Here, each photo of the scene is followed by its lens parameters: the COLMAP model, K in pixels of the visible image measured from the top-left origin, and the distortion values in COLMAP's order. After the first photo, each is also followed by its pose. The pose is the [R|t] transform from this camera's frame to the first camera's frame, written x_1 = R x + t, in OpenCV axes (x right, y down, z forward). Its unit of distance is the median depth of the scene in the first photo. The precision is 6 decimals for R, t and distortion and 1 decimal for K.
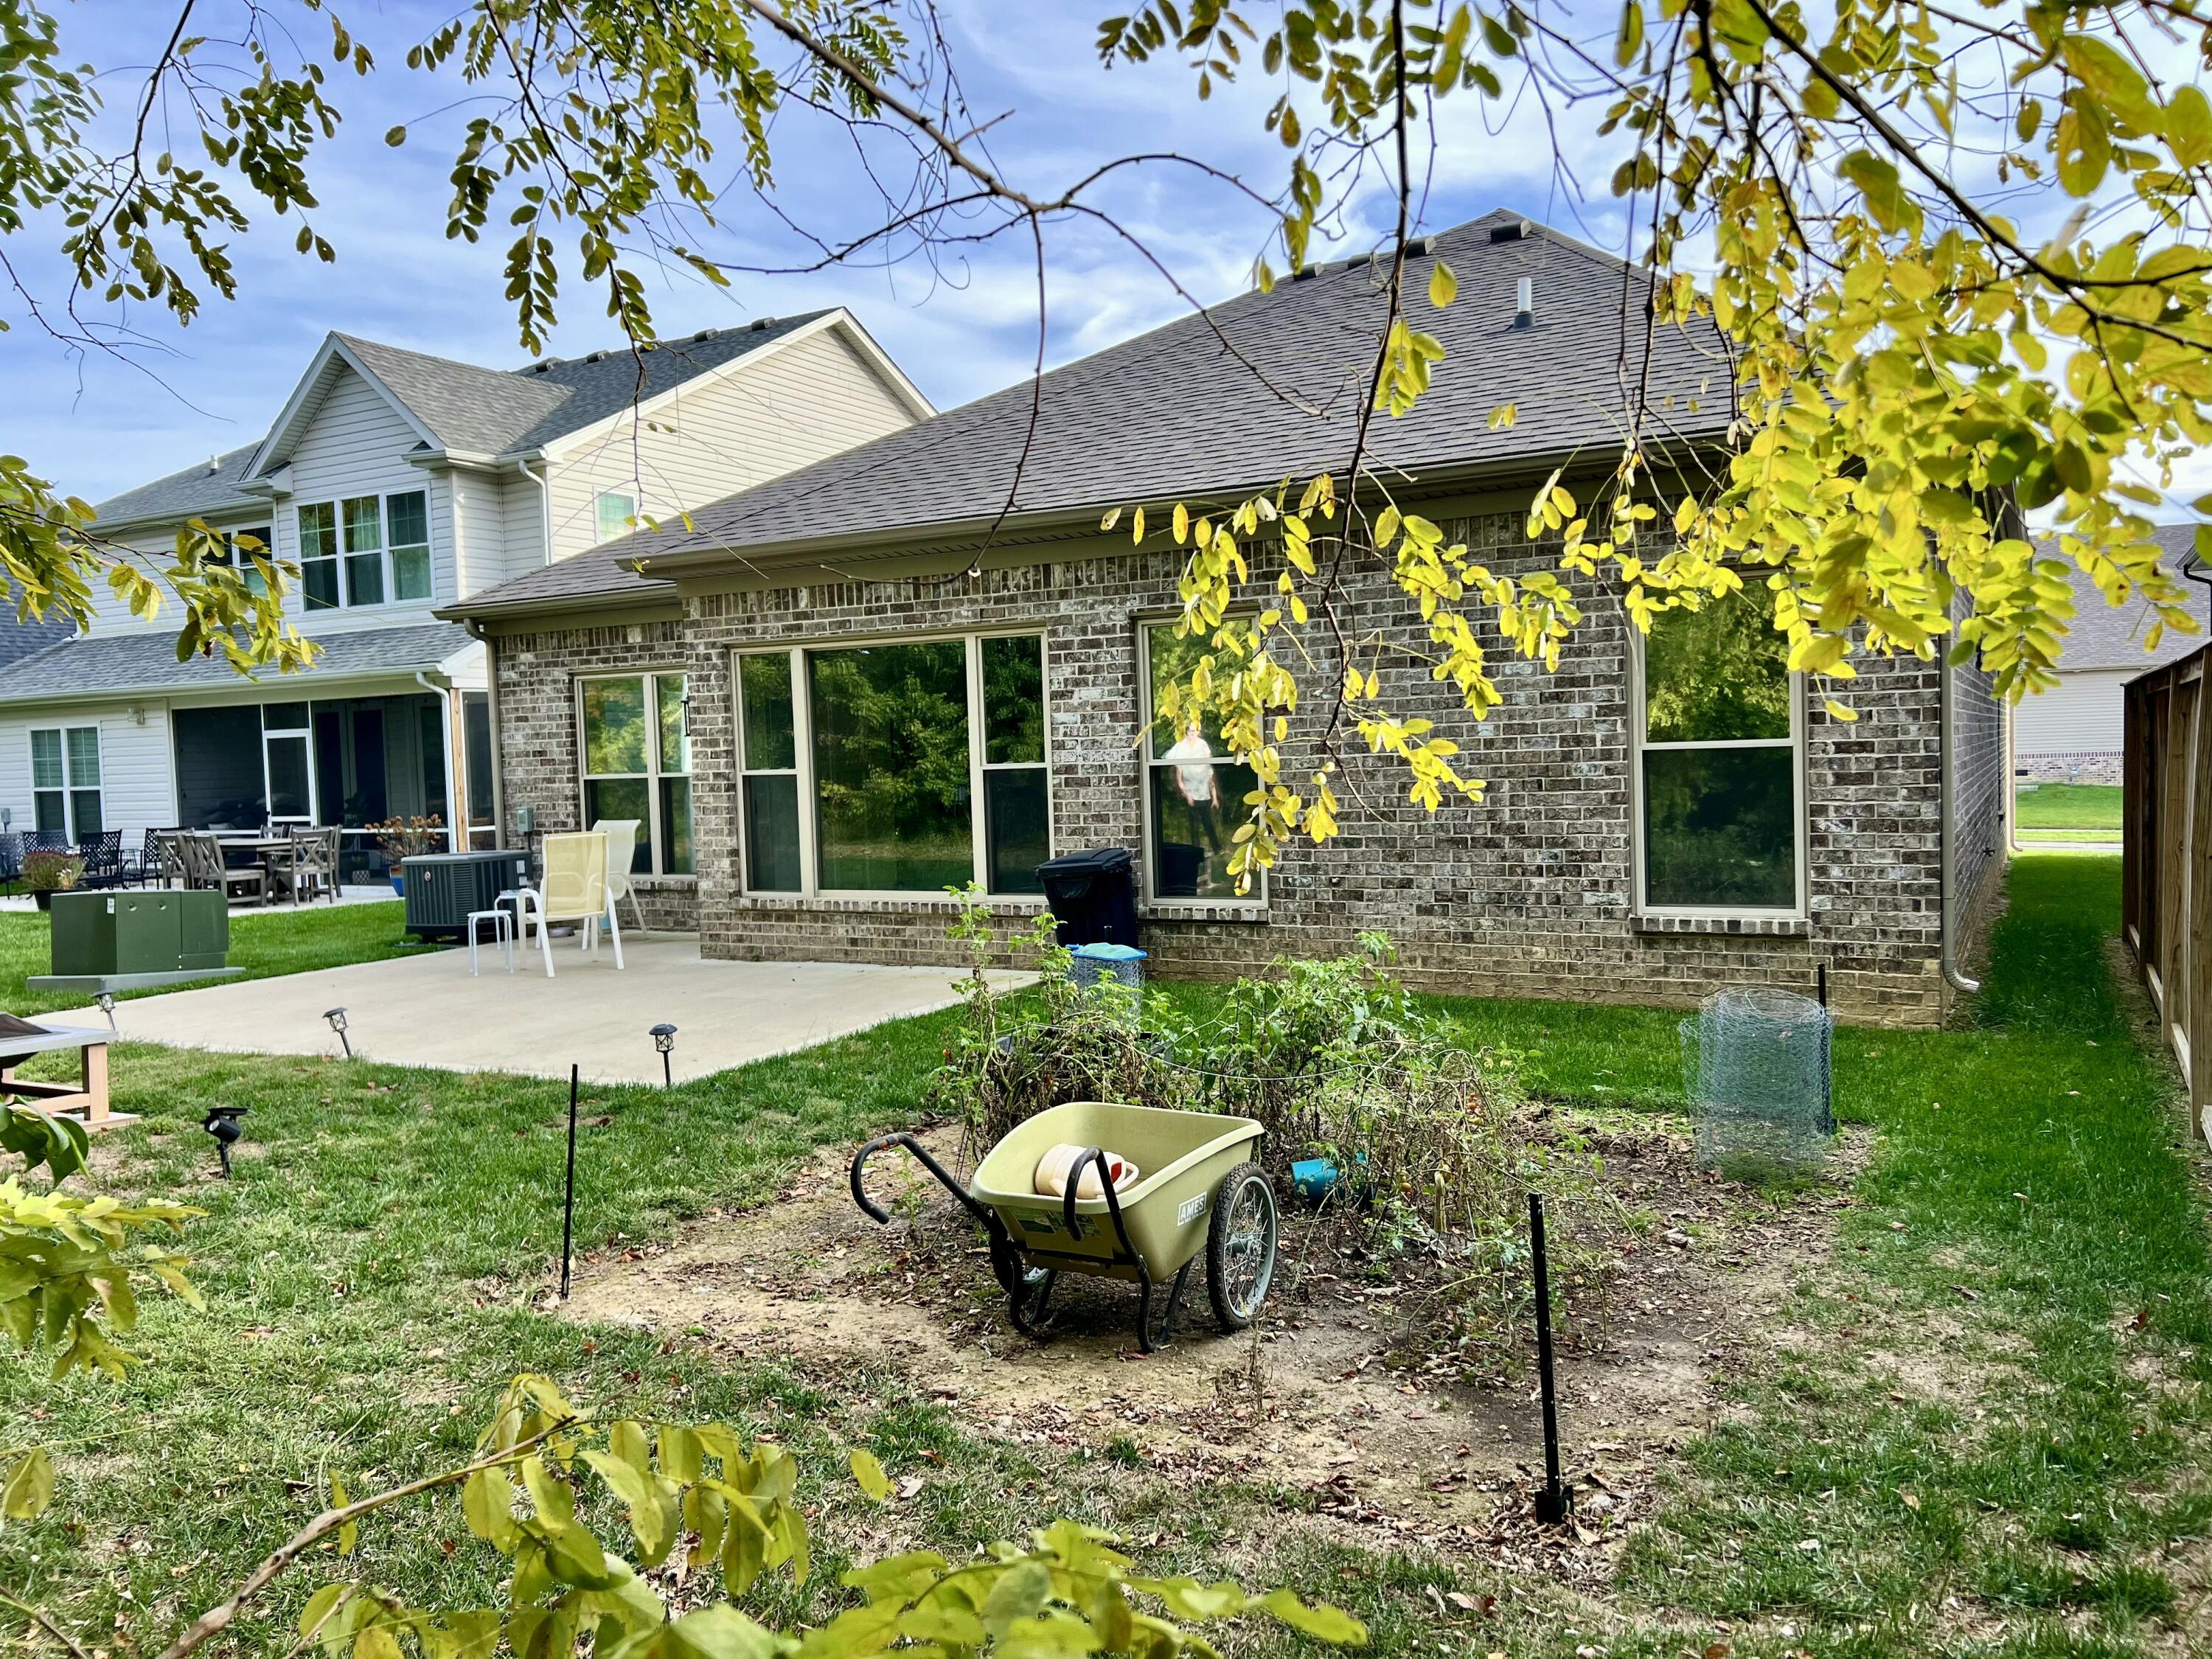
lens RADIAL K [[1680.5, 0, 1105.6], [0, 1680.5, 829.8], [0, 0, 1]] dist [0.038846, -0.031387]
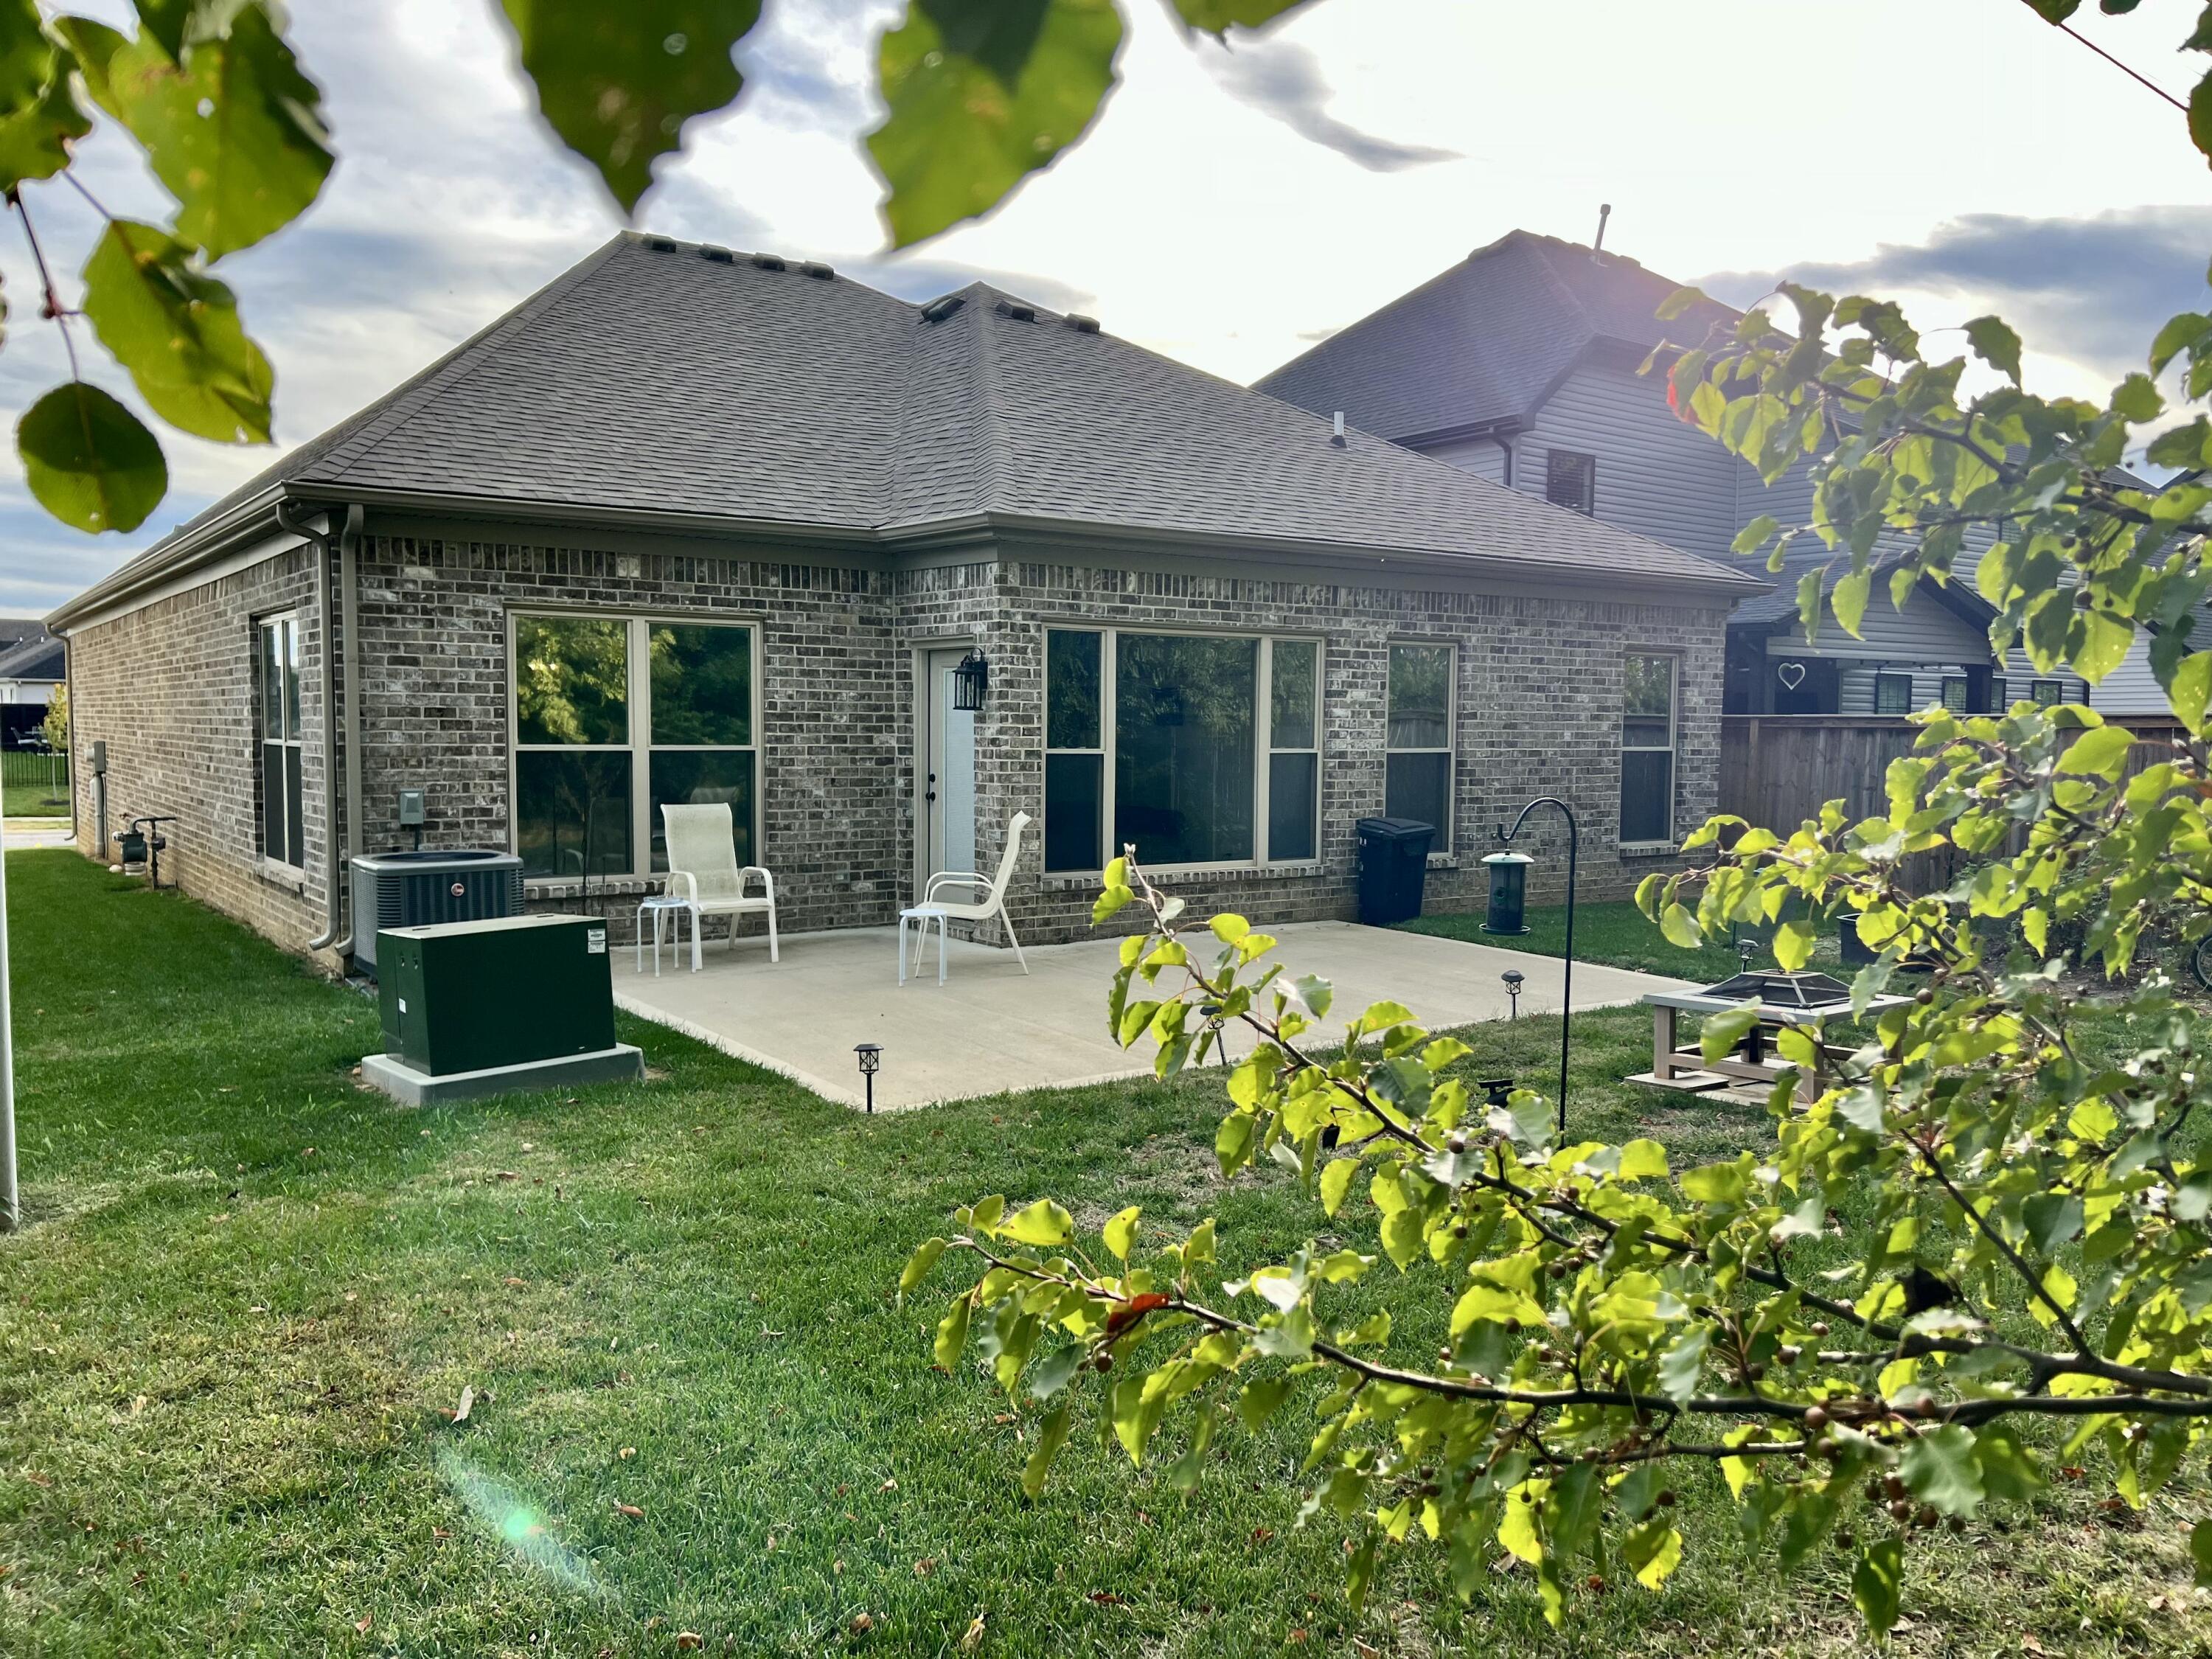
lens RADIAL K [[1680.5, 0, 1109.6], [0, 1680.5, 832.7], [0, 0, 1]] dist [0.038846, -0.031387]
pose [[0.430911, -0.031030, 0.901861, -1.112320], [0.011565, 0.999516, 0.028864, -0.014956], [-0.902321, -0.002007, 0.431061, 0.570428]]
